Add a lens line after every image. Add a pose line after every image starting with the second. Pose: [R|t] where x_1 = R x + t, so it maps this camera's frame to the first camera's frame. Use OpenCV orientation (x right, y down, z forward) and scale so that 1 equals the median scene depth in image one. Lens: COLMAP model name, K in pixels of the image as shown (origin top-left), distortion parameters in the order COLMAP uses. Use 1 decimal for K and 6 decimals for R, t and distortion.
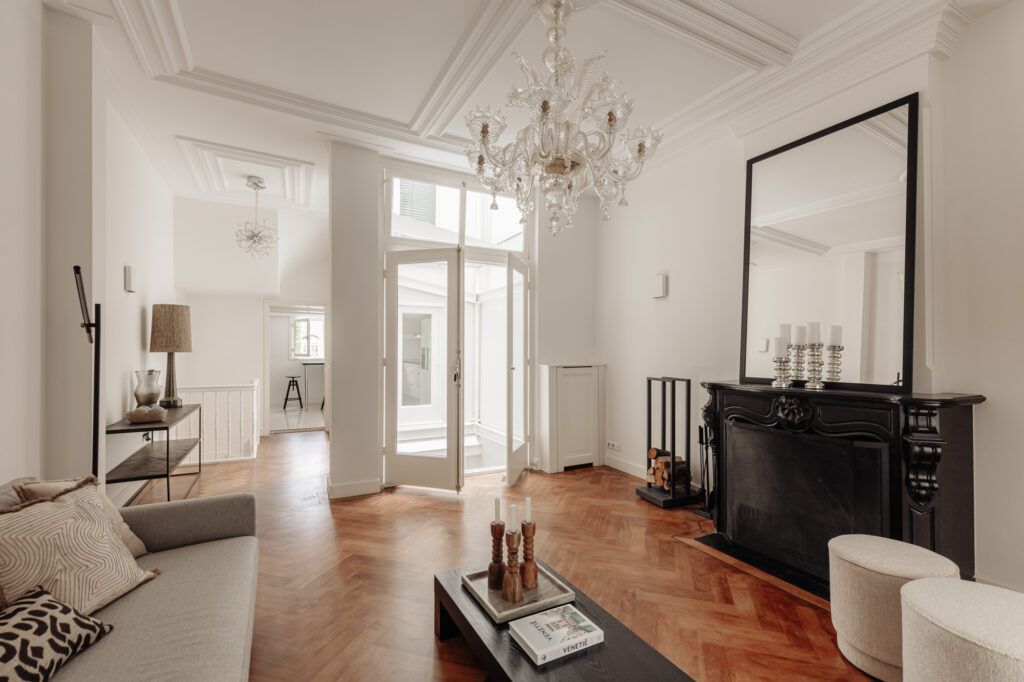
lens RADIAL K [[468.3, 0, 524.3], [0, 468.3, 344.8], [0, 0, 1]] dist [0.001594, 0.000202]
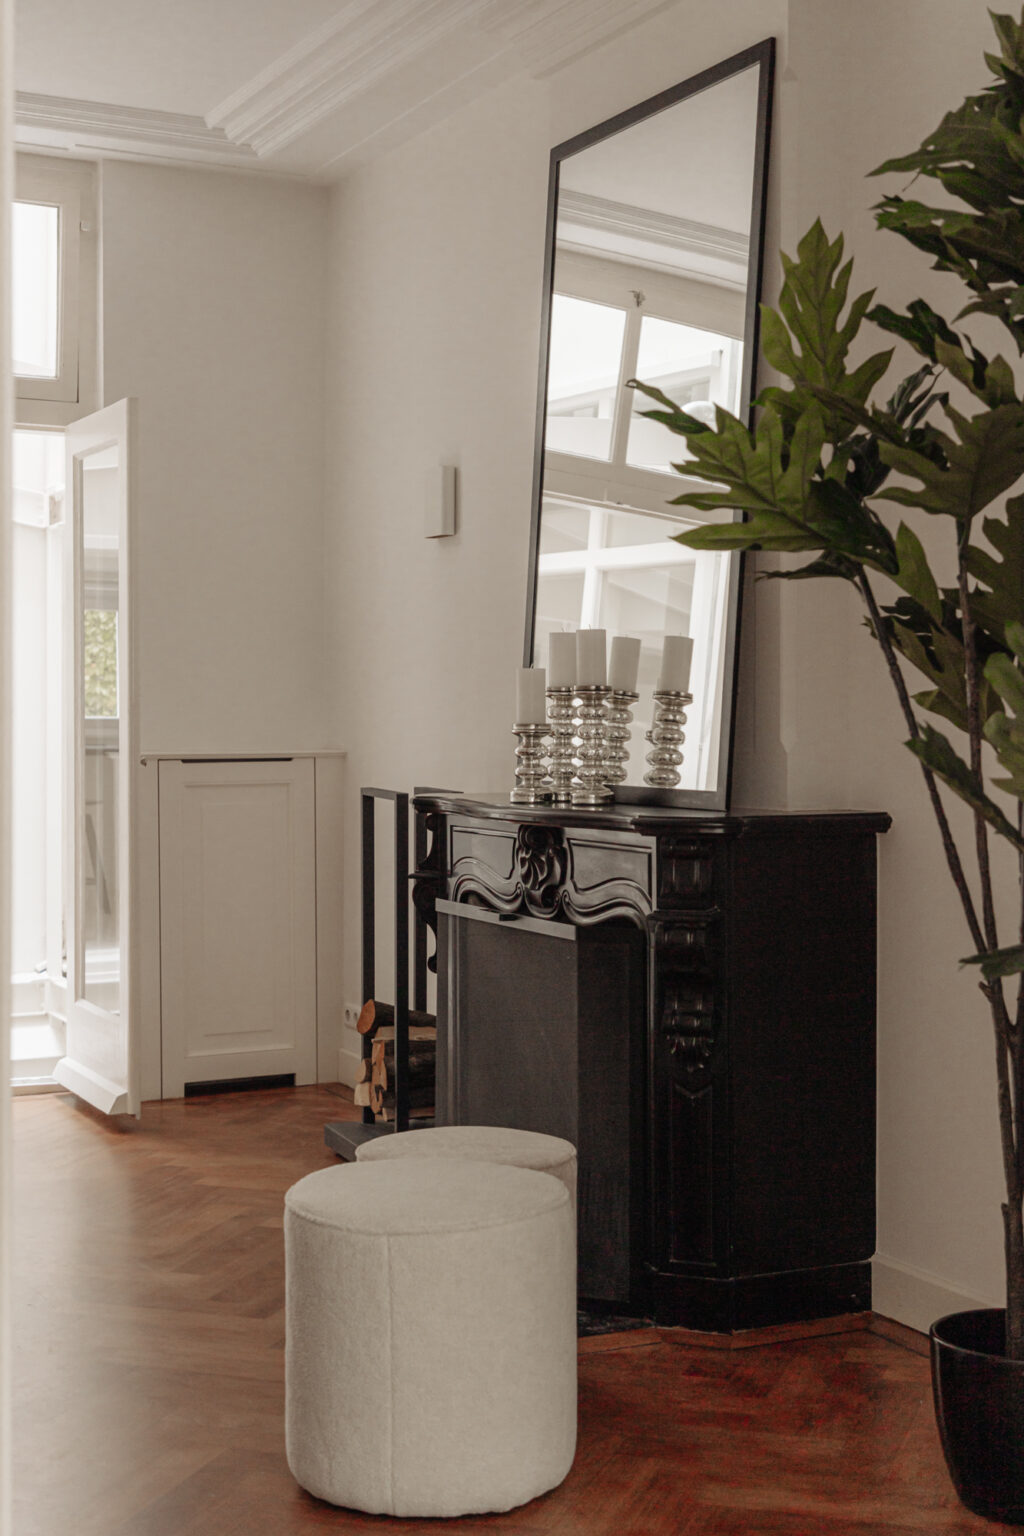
lens RADIAL K [[2324.2, 0, 512.0], [0, 2324.2, 768.0], [0, 0, 1]] dist [0.034366, 0.043565]
pose [[0.998093, 0.002279, -0.061684, 0.559564], [-0.000070, 0.999359, 0.035788, -0.002381], [0.061726, -0.035716, 0.997454, -0.722680]]
